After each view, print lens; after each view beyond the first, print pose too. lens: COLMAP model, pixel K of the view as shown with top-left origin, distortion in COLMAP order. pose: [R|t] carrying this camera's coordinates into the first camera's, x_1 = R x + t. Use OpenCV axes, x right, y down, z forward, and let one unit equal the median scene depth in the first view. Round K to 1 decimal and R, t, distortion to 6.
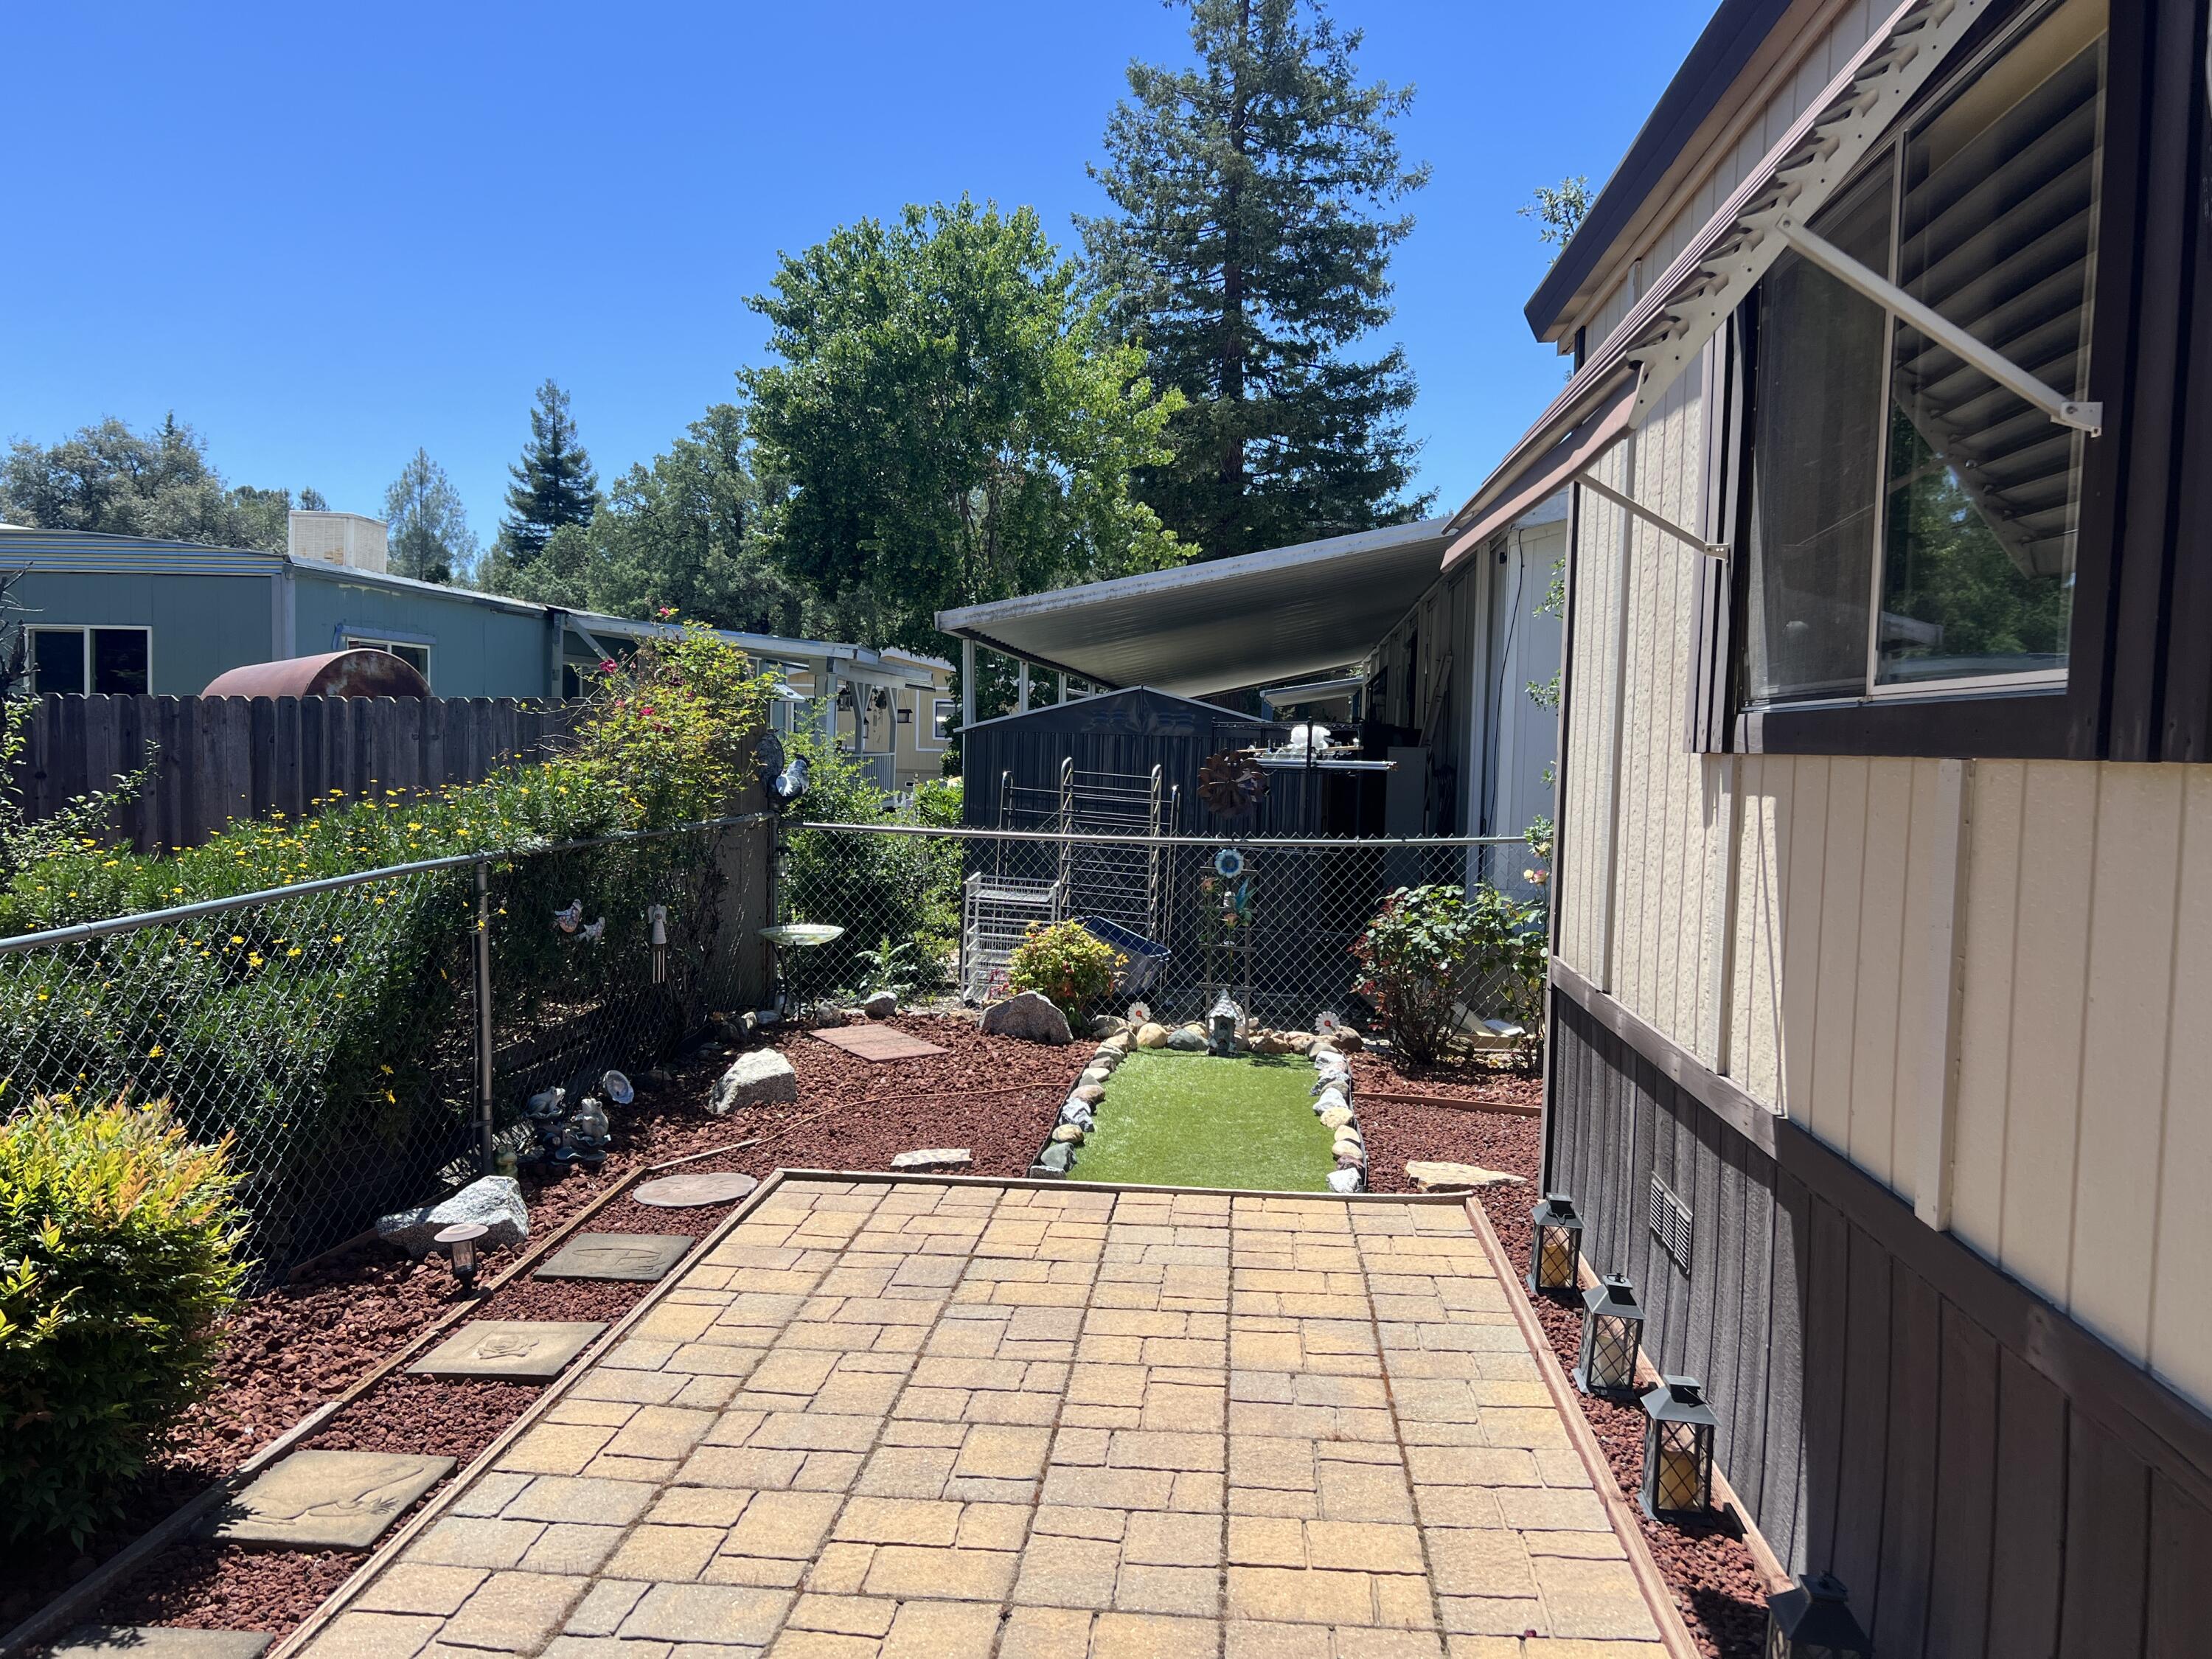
lens RADIAL K [[1703.7, 0, 1106.0], [0, 1703.7, 829.5], [0, 0, 1]] dist [0.041535, -0.052088]
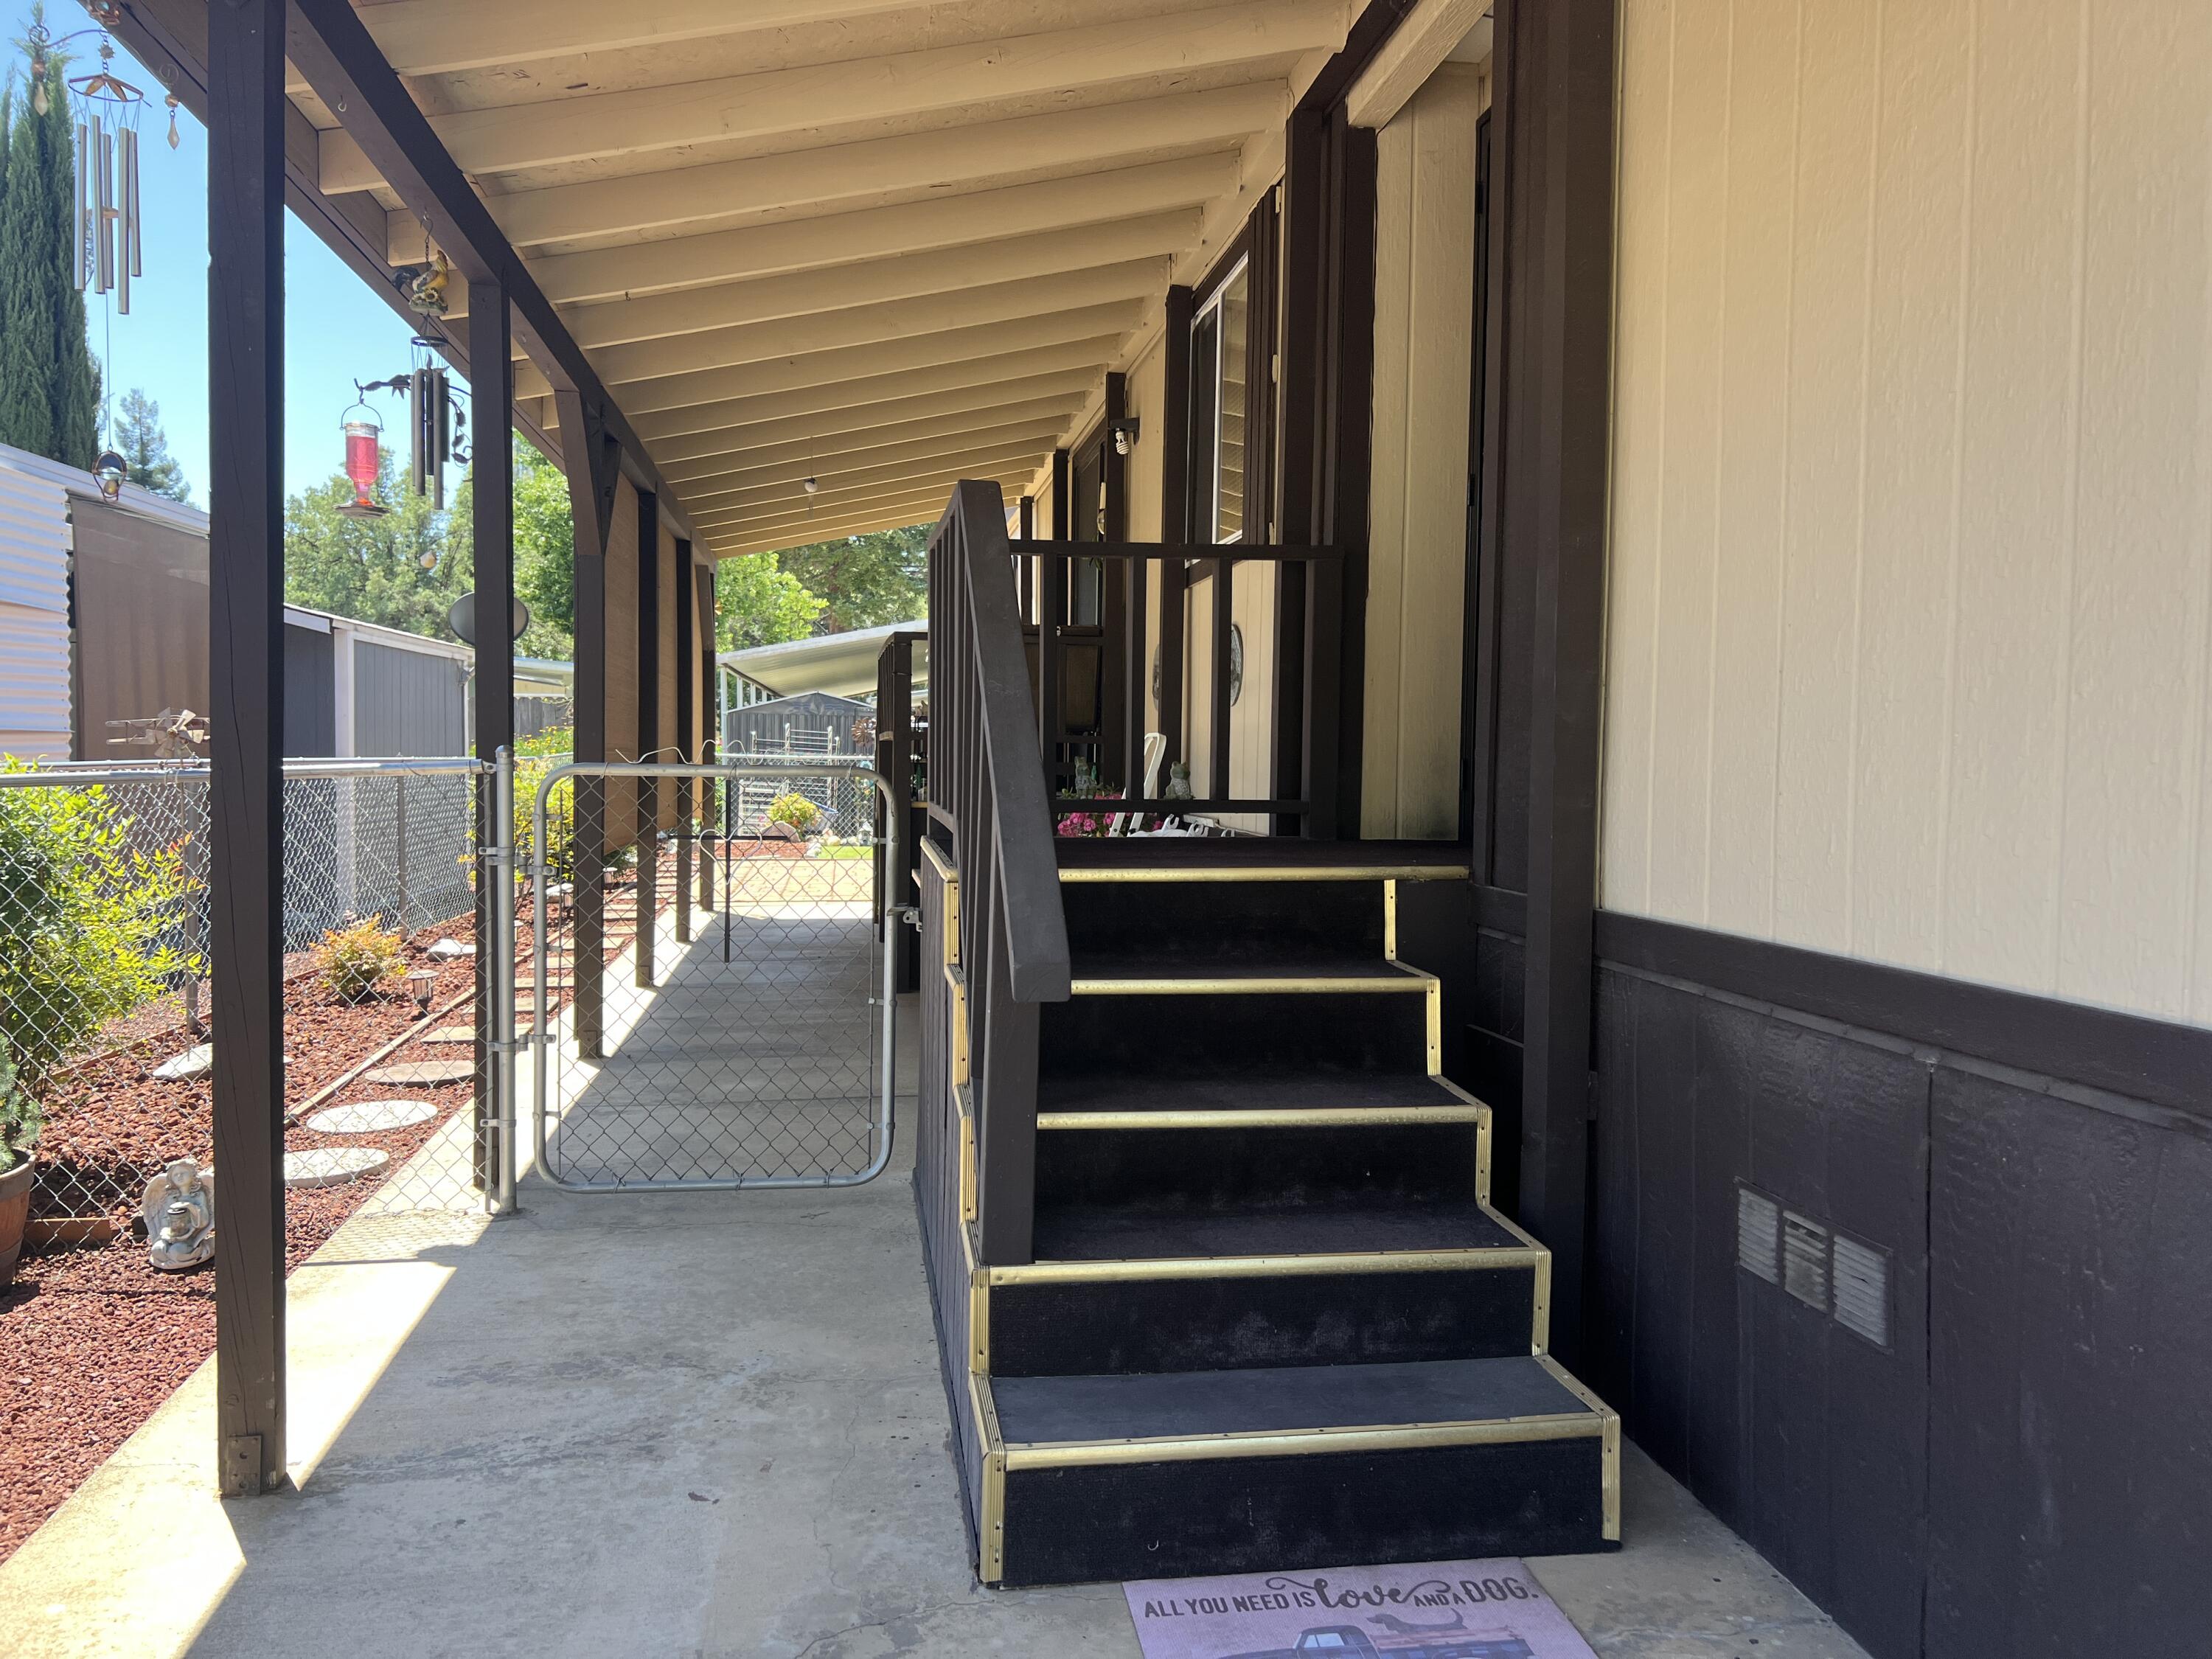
lens RADIAL K [[1703.7, 0, 1106.0], [0, 1703.7, 829.5], [0, 0, 1]] dist [0.041535, -0.052088]
pose [[0.972264, -0.021405, 0.232906, -0.024986], [0.022640, 0.999740, -0.002631, 0.019512], [-0.232789, 0.007832, 0.972496, -0.219526]]
